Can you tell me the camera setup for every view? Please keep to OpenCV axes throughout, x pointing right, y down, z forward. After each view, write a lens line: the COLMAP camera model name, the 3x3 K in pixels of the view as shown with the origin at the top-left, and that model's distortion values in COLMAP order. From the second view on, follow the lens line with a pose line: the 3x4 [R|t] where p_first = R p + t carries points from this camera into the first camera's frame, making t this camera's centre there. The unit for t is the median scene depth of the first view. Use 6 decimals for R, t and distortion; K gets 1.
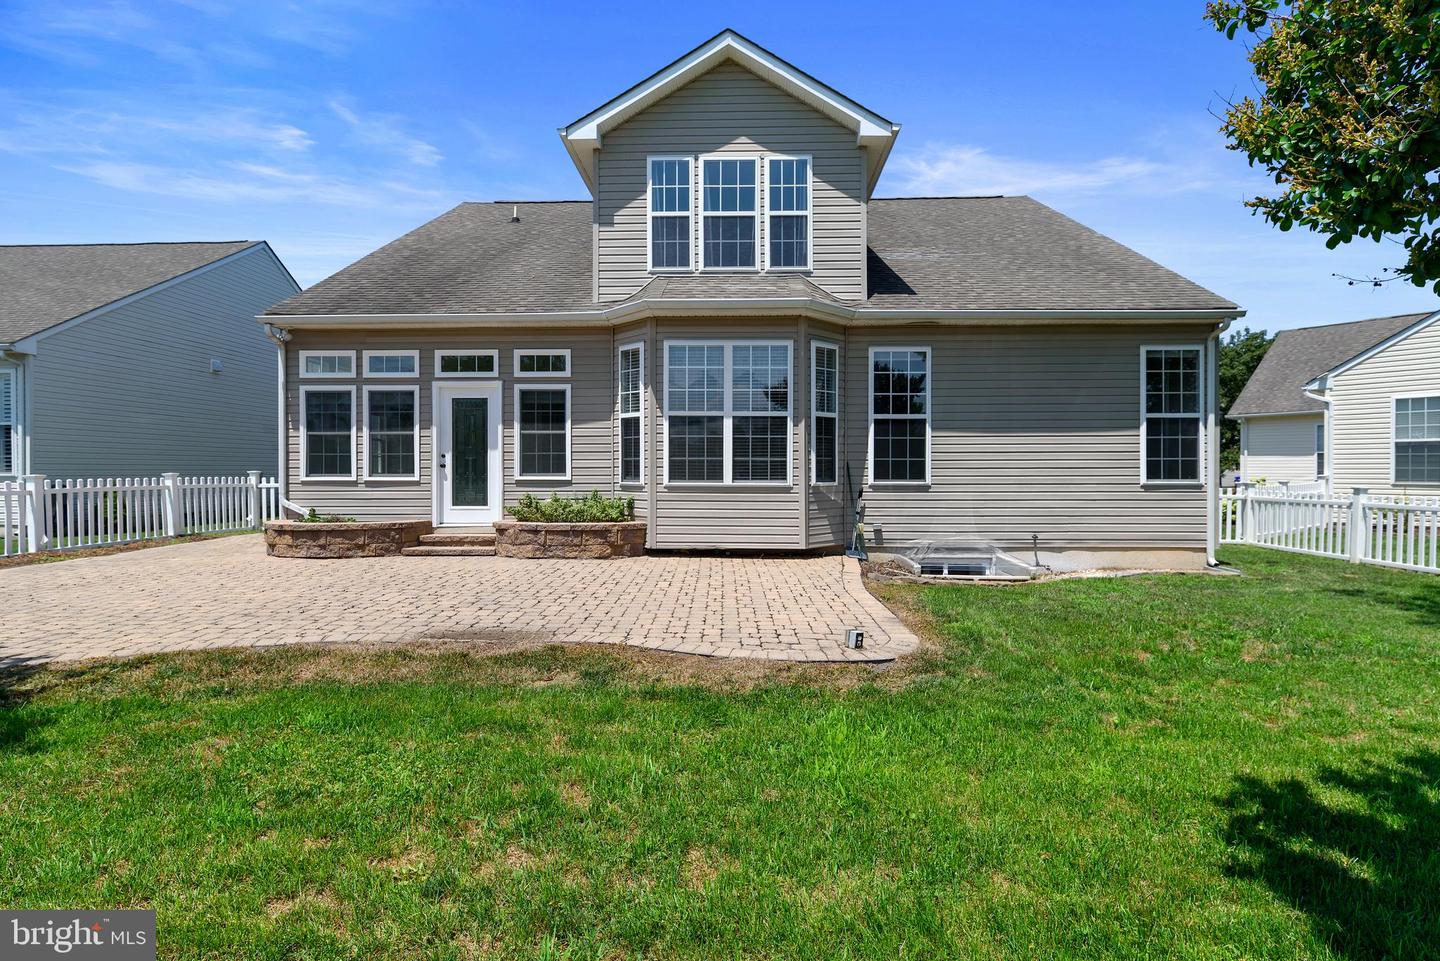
lens RADIAL K [[711.4, 0, 724.5], [0, 711.4, 477.0], [0, 0, 1]] dist [0.000473, 0.001096]
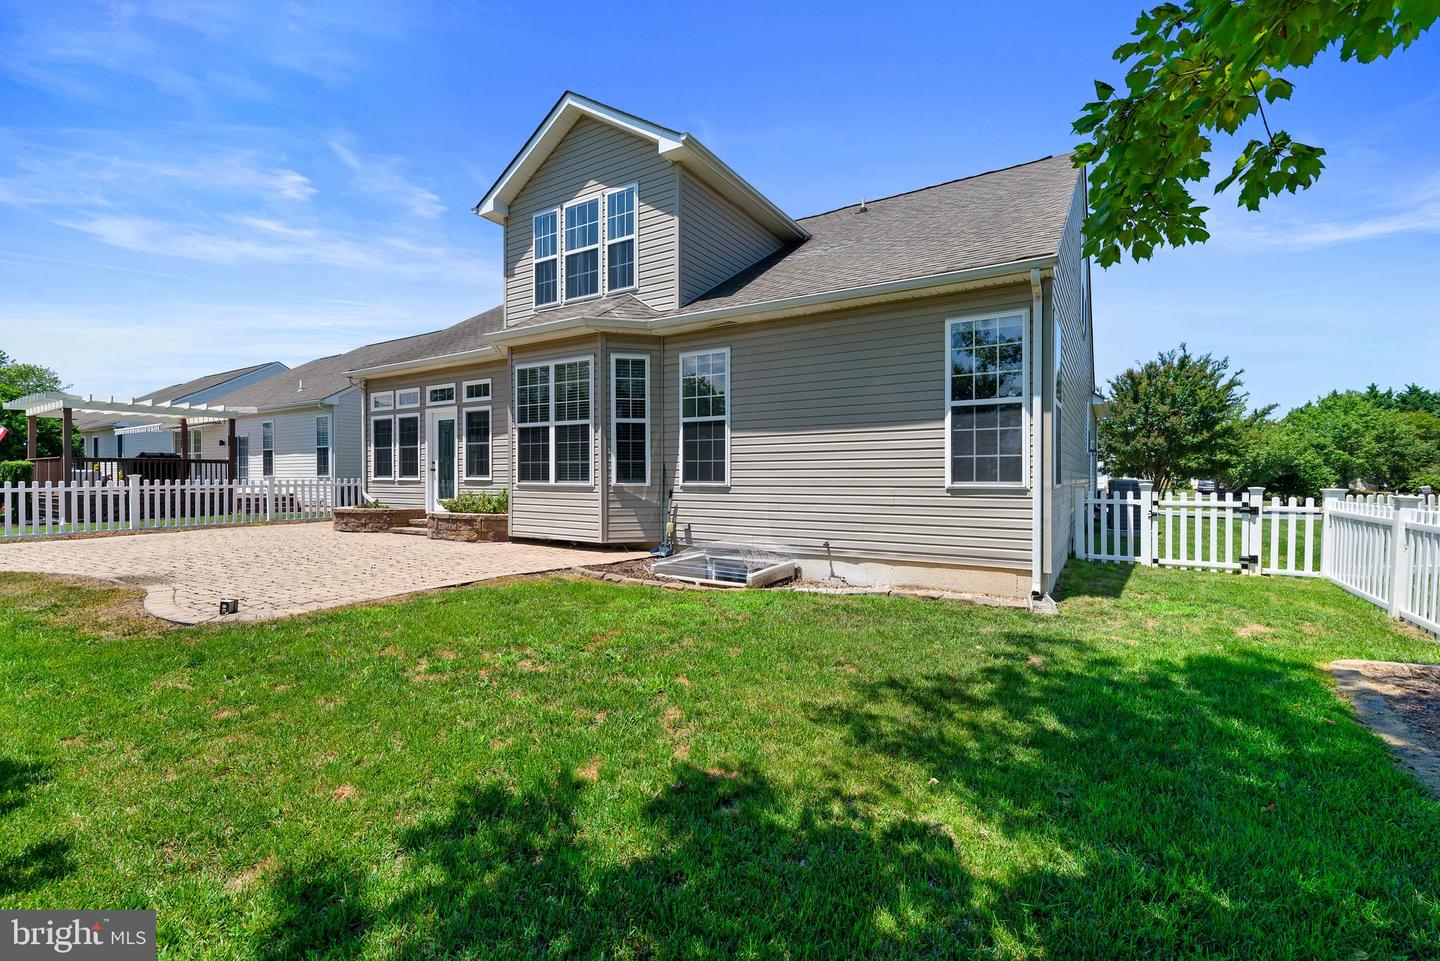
lens RADIAL K [[626.1, 0, 723.7], [0, 626.1, 480.5], [0, 0, 1]] dist [0.003146, -0.000230]
pose [[0.861204, 0.003336, -0.508248, 0.723626], [-0.001477, 0.999991, 0.004060, -0.000474], [0.508257, -0.002745, 0.861201, 0.241510]]
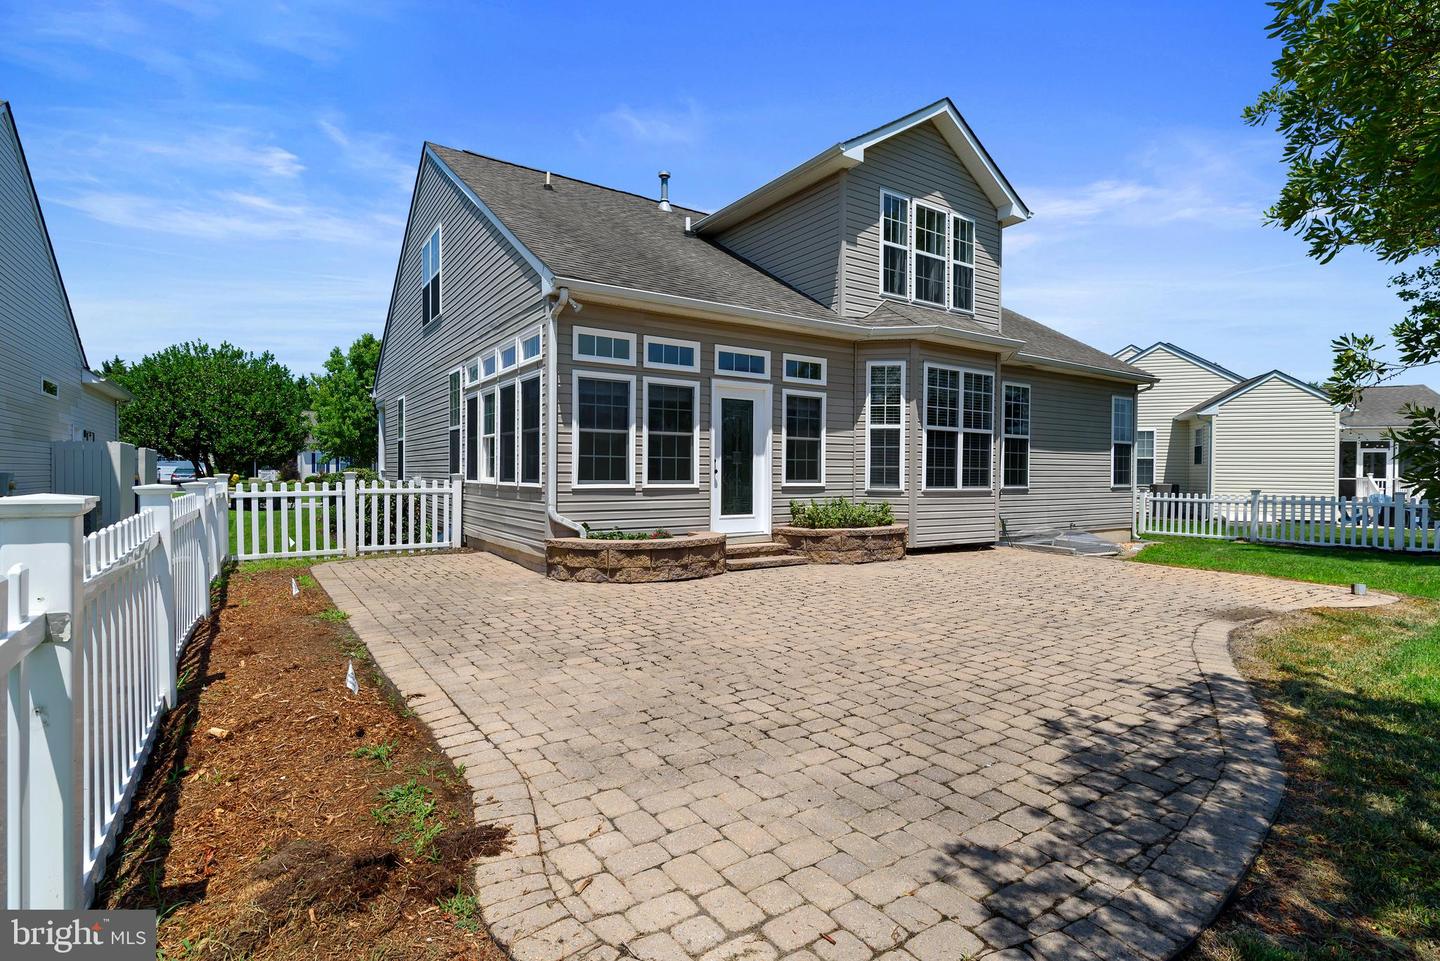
lens RADIAL K [[679.2, 0, 719.4], [0, 679.2, 486.0], [0, 0, 1]] dist [-0.002239, -0.000229]
pose [[0.825107, -0.004291, 0.564960, -0.901873], [-0.005069, 0.999875, 0.014996, -0.010236], [-0.564953, -0.015237, 0.824982, 0.278647]]
